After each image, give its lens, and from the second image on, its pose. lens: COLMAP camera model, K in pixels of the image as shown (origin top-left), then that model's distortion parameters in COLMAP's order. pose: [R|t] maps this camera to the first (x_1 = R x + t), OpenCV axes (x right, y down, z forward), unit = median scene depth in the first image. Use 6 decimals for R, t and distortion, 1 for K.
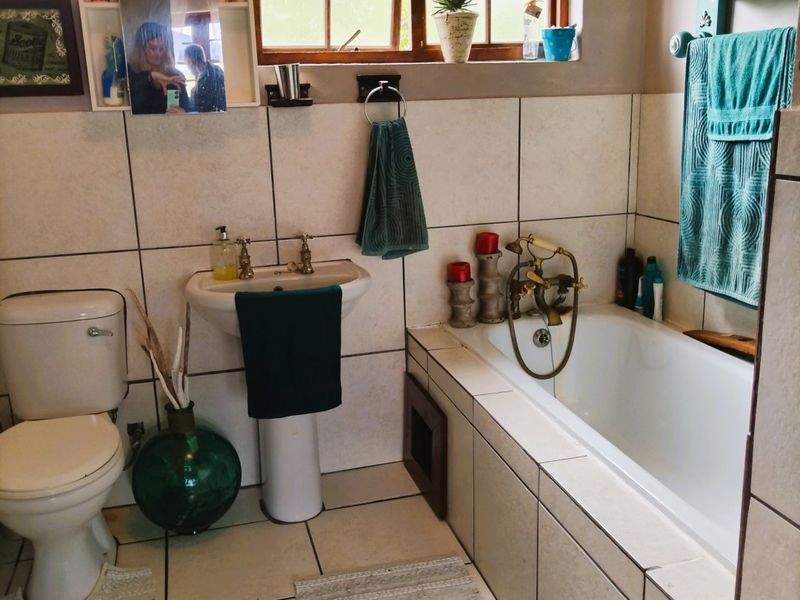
lens RADIAL K [[784.6, 0, 400.0], [0, 784.6, 300.0], [0, 0, 1]] dist [0.012501, -0.013702]
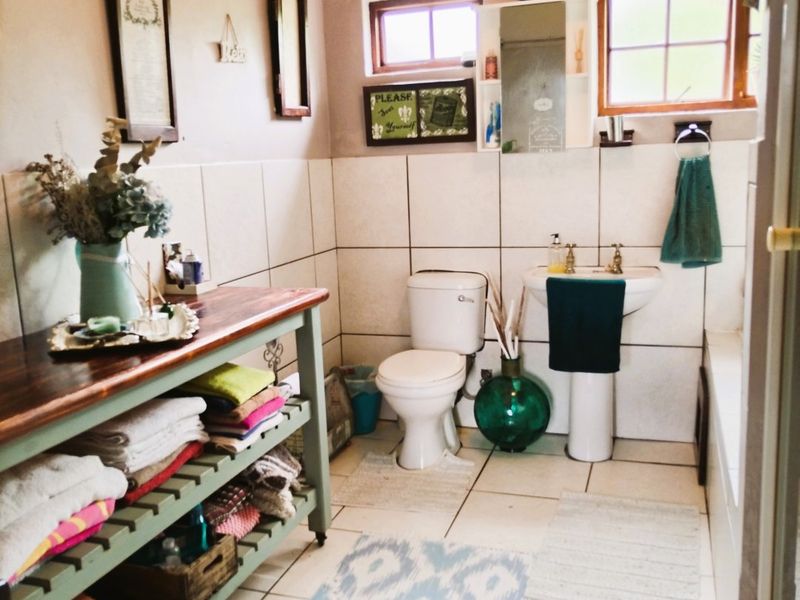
lens RADIAL K [[784.6, 0, 400.0], [0, 784.6, 300.0], [0, 0, 1]] dist [0.012501, -0.013702]
pose [[0.828180, 0.095043, -0.552345, 0.320574], [-0.125330, 0.991966, -0.017229, 0.080423], [0.546270, 0.083494, 0.833437, -0.290544]]
